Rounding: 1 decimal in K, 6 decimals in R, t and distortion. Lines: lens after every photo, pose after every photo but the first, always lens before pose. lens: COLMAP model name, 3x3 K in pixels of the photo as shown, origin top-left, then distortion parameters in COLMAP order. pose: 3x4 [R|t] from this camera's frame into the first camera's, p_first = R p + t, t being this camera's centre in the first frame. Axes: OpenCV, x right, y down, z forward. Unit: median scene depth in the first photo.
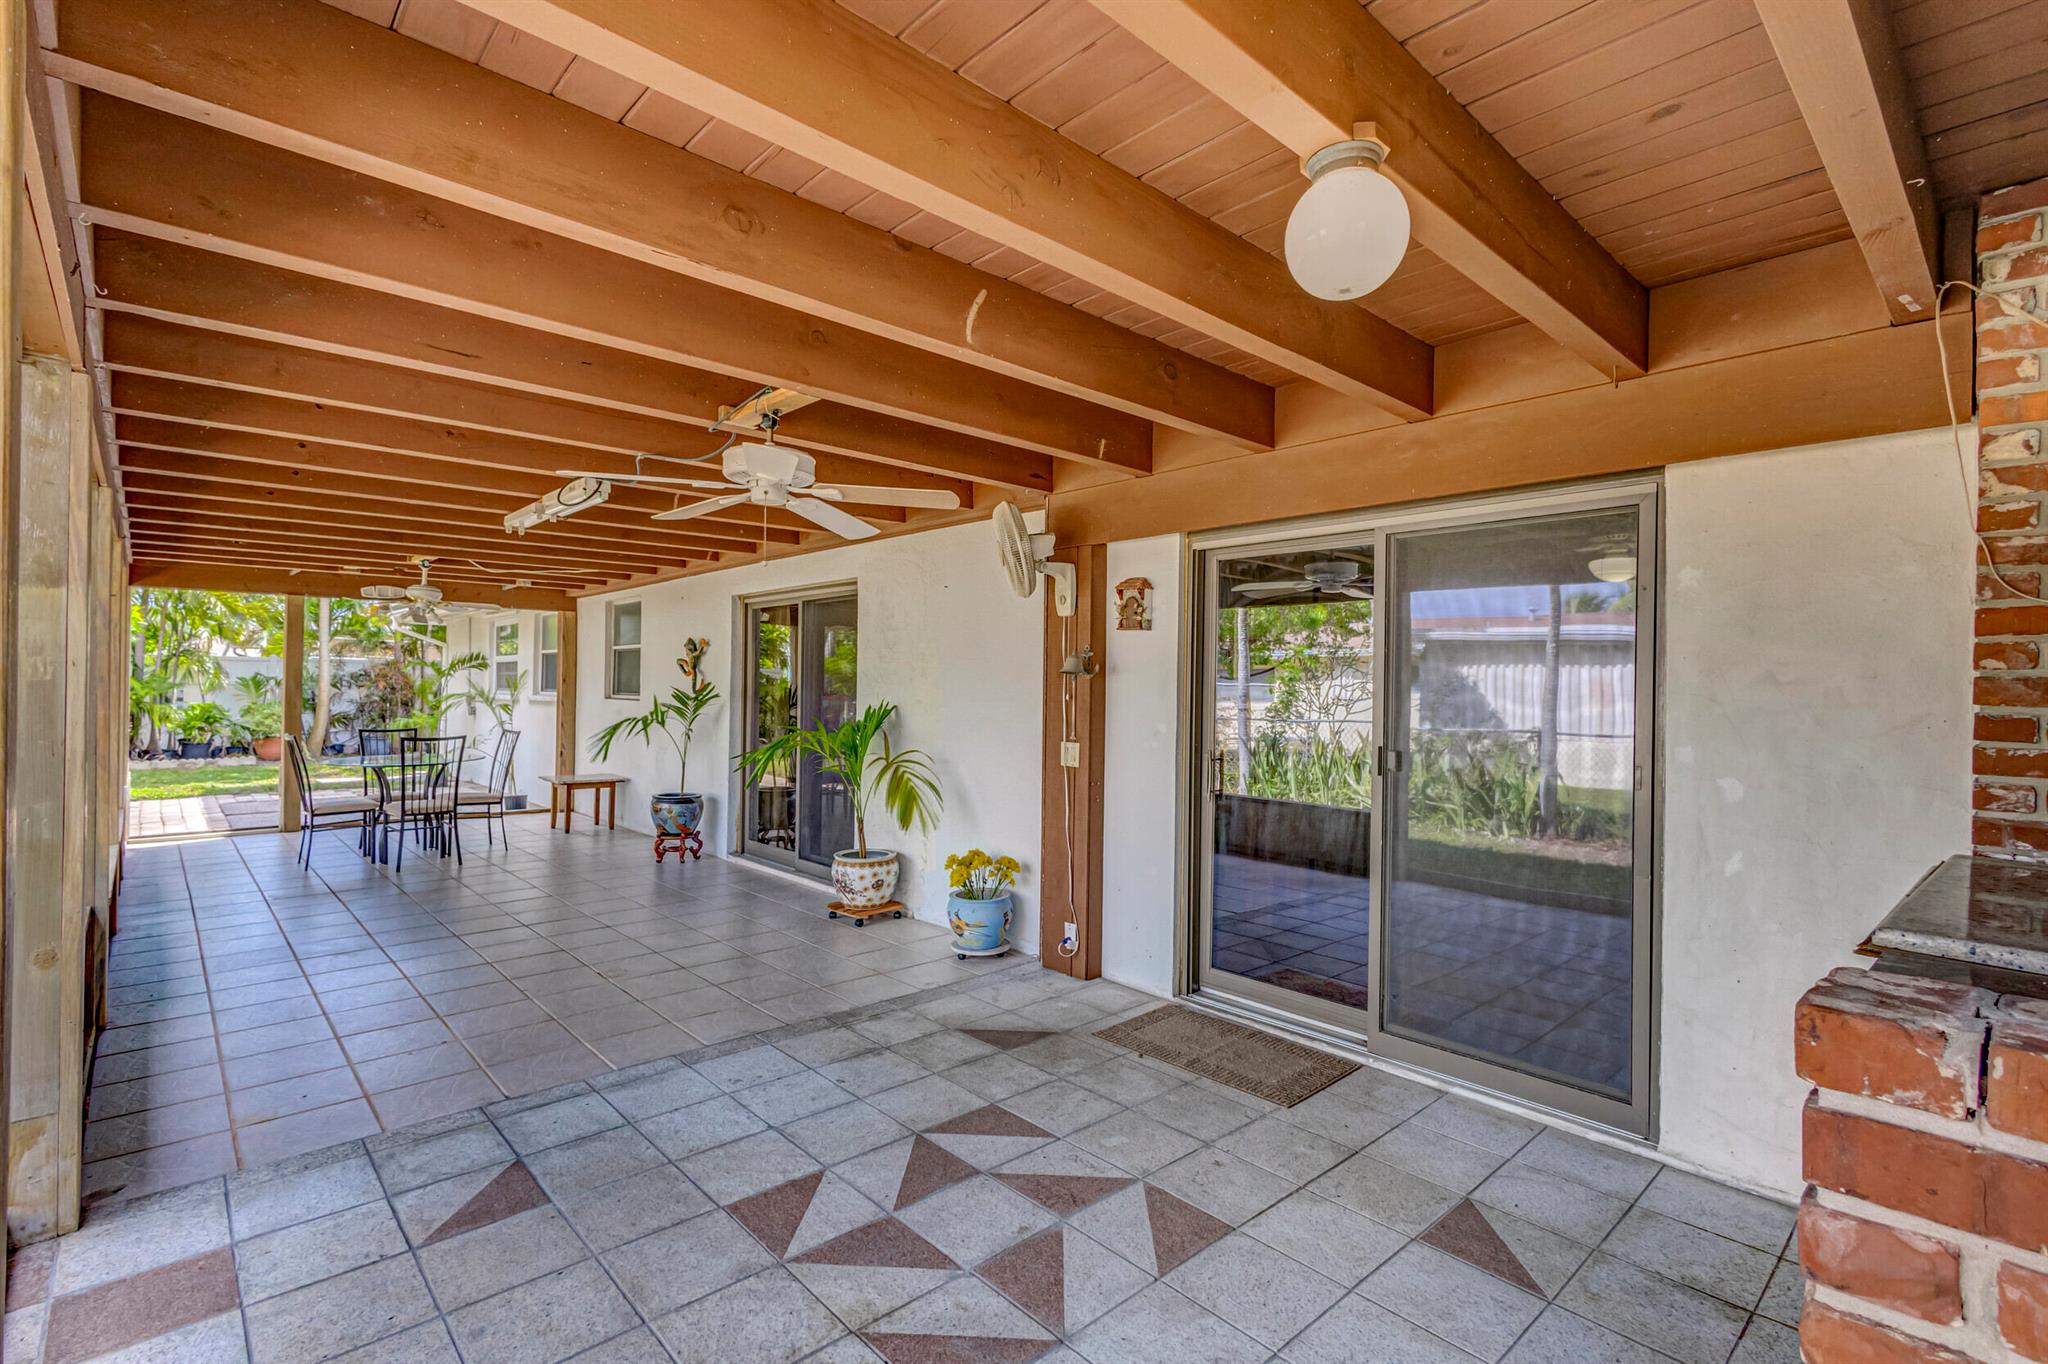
lens RADIAL K [[946.3, 0, 1021.0], [0, 946.3, 685.6], [0, 0, 1]] dist [0.015588, -0.000374]
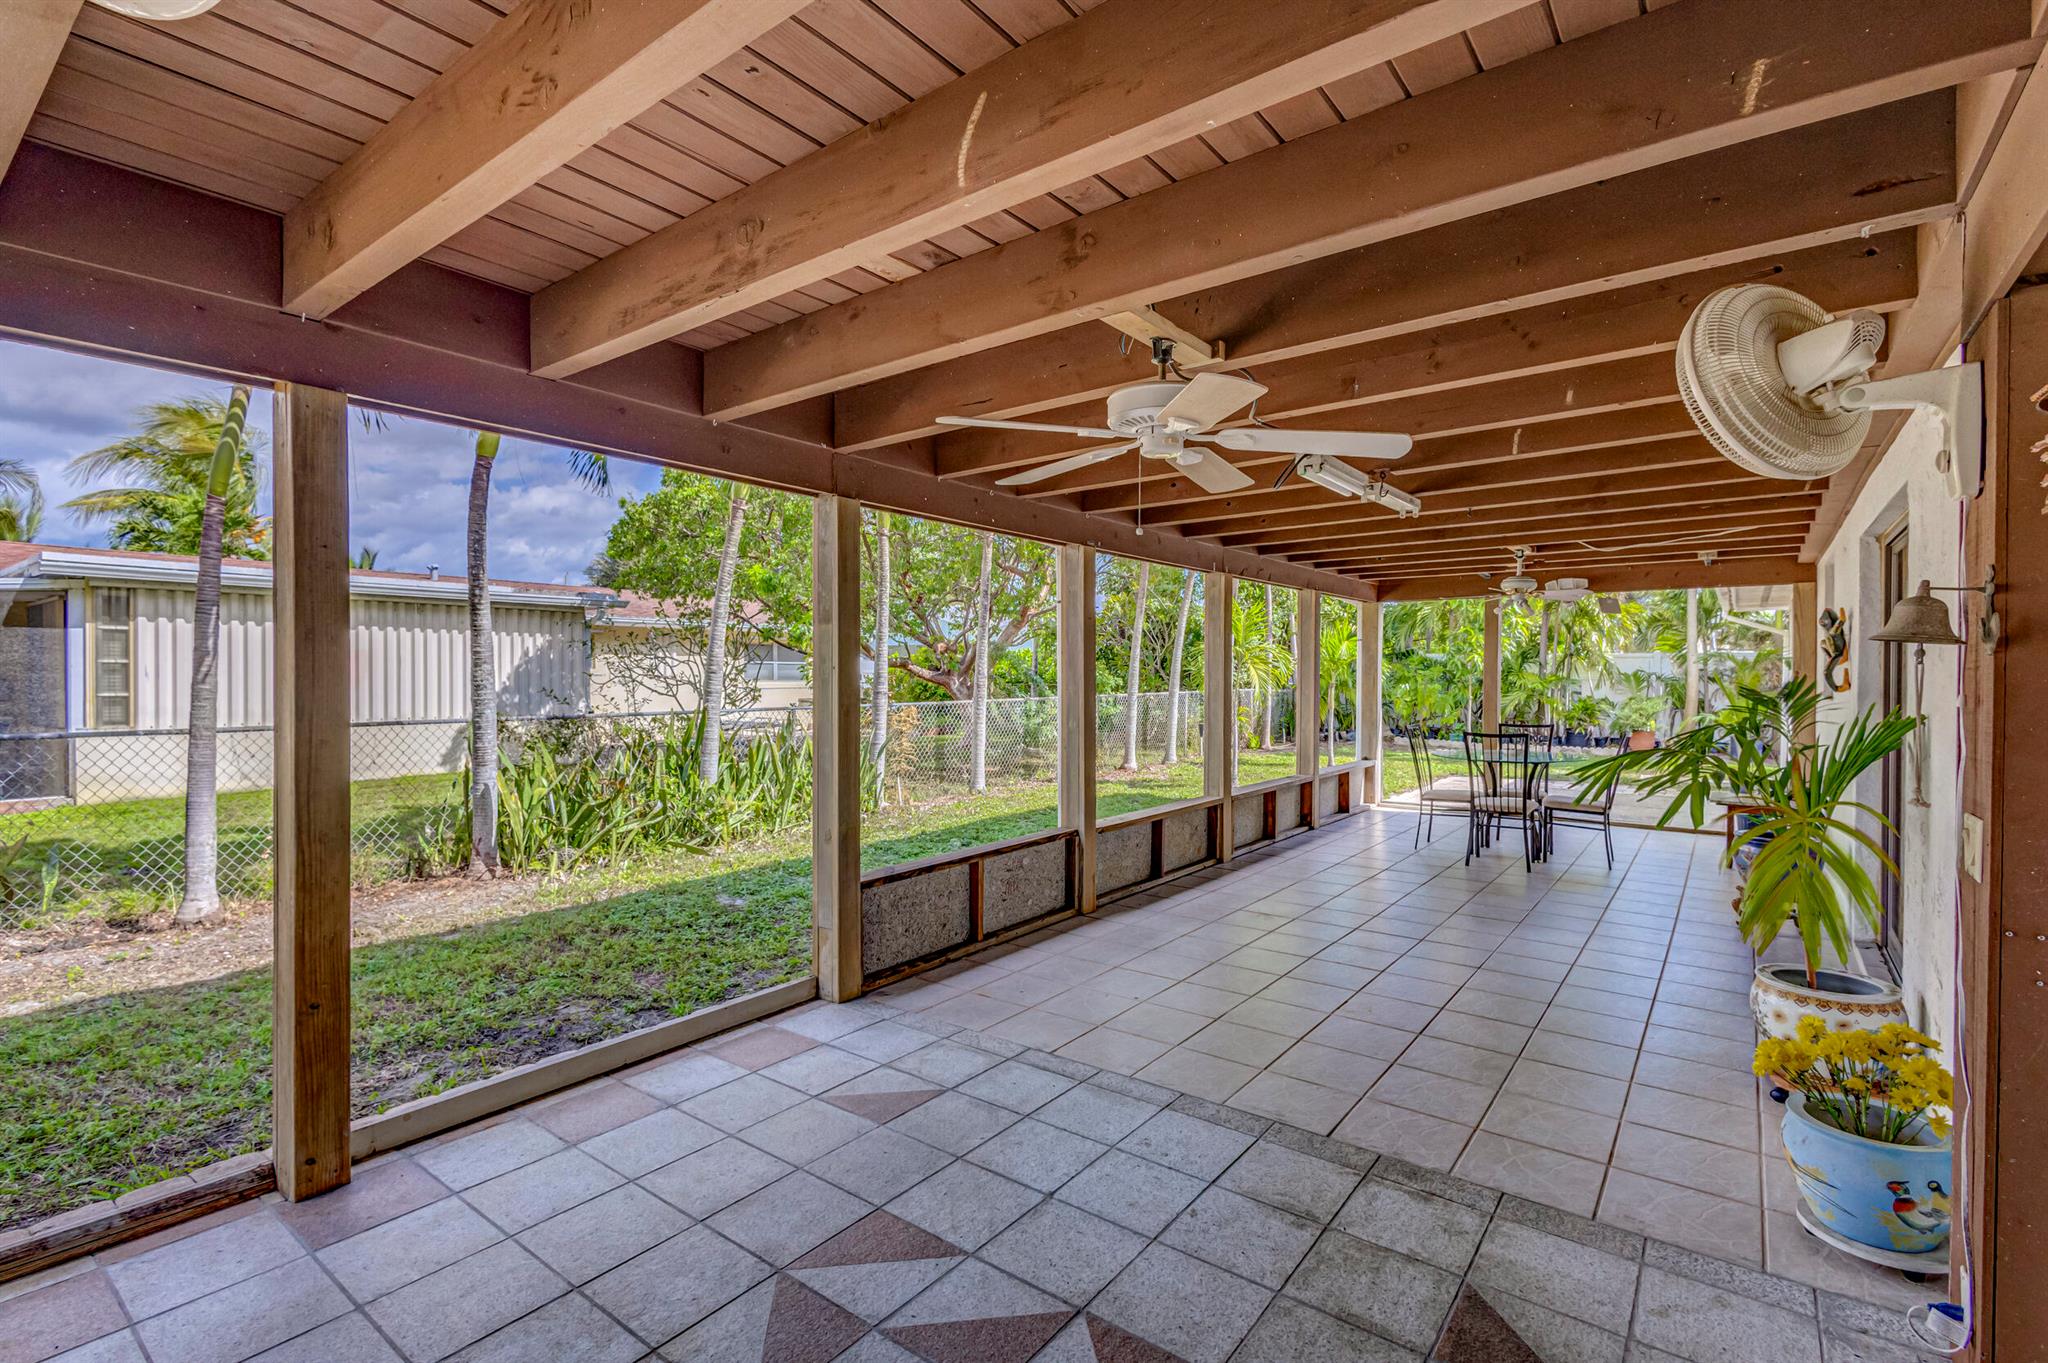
lens RADIAL K [[946.3, 0, 1015.6], [0, 946.3, 681.9], [0, 0, 1]] dist [0.015588, -0.000374]
pose [[0.166711, -0.003891, -0.985998, 0.400737], [0.005655, 0.999980, -0.002990, 0.003643], [0.985990, -0.005077, 0.166730, 0.573280]]
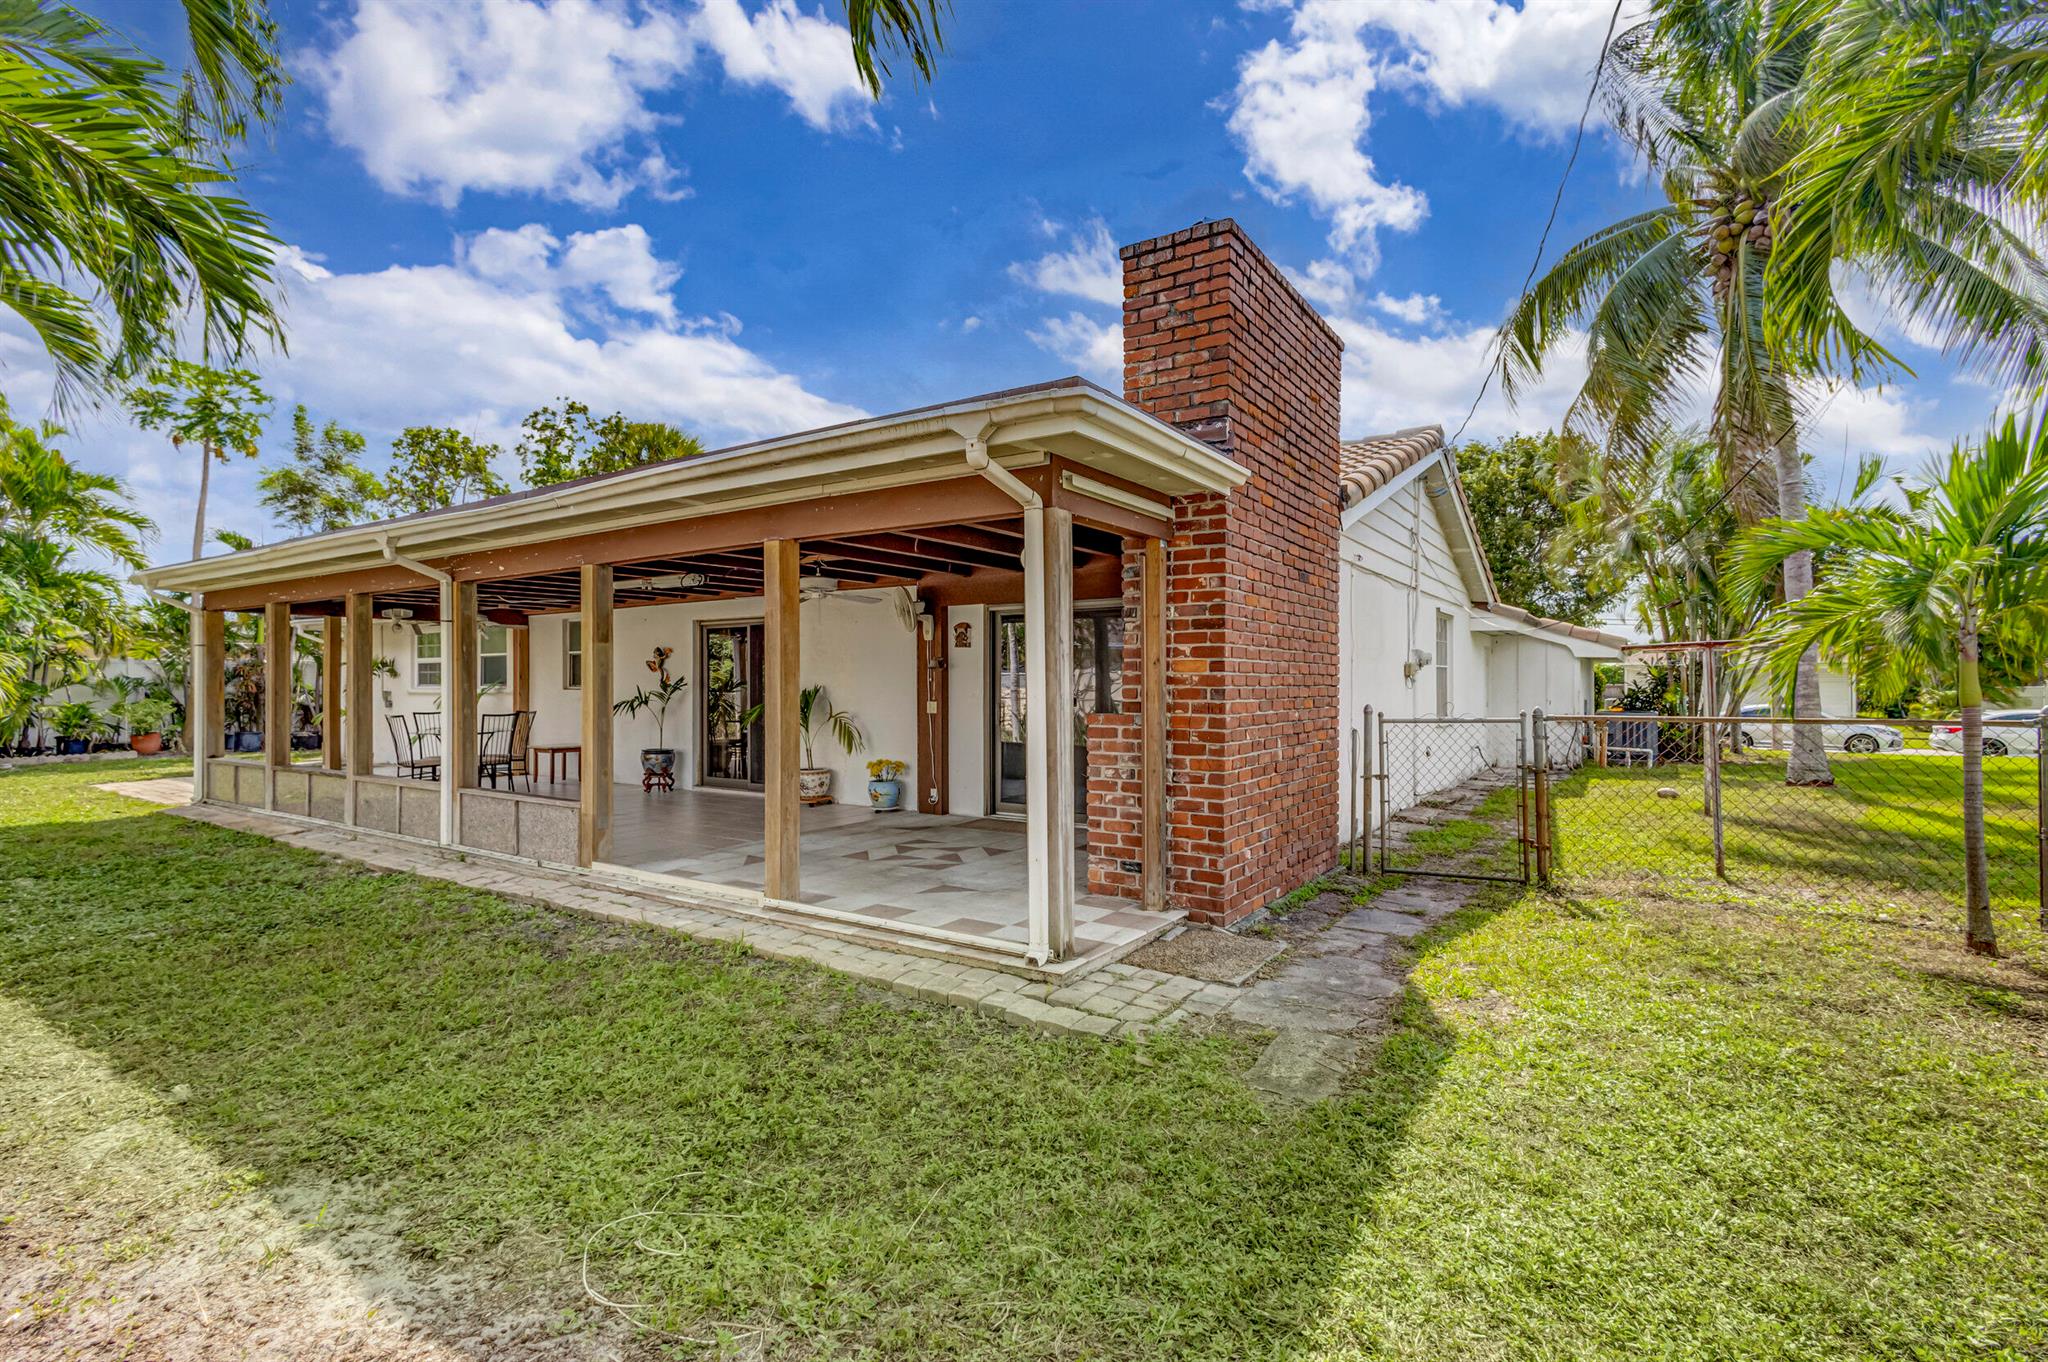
lens RADIAL K [[946.3, 0, 1027.8], [0, 946.3, 677.2], [0, 0, 1]] dist [0.015588, -0.000374]
pose [[0.970936, -0.015804, 0.238819, -0.238190], [0.015127, 0.999875, 0.004667, 0.000258], [-0.238863, -0.000919, 0.971053, -1.056223]]
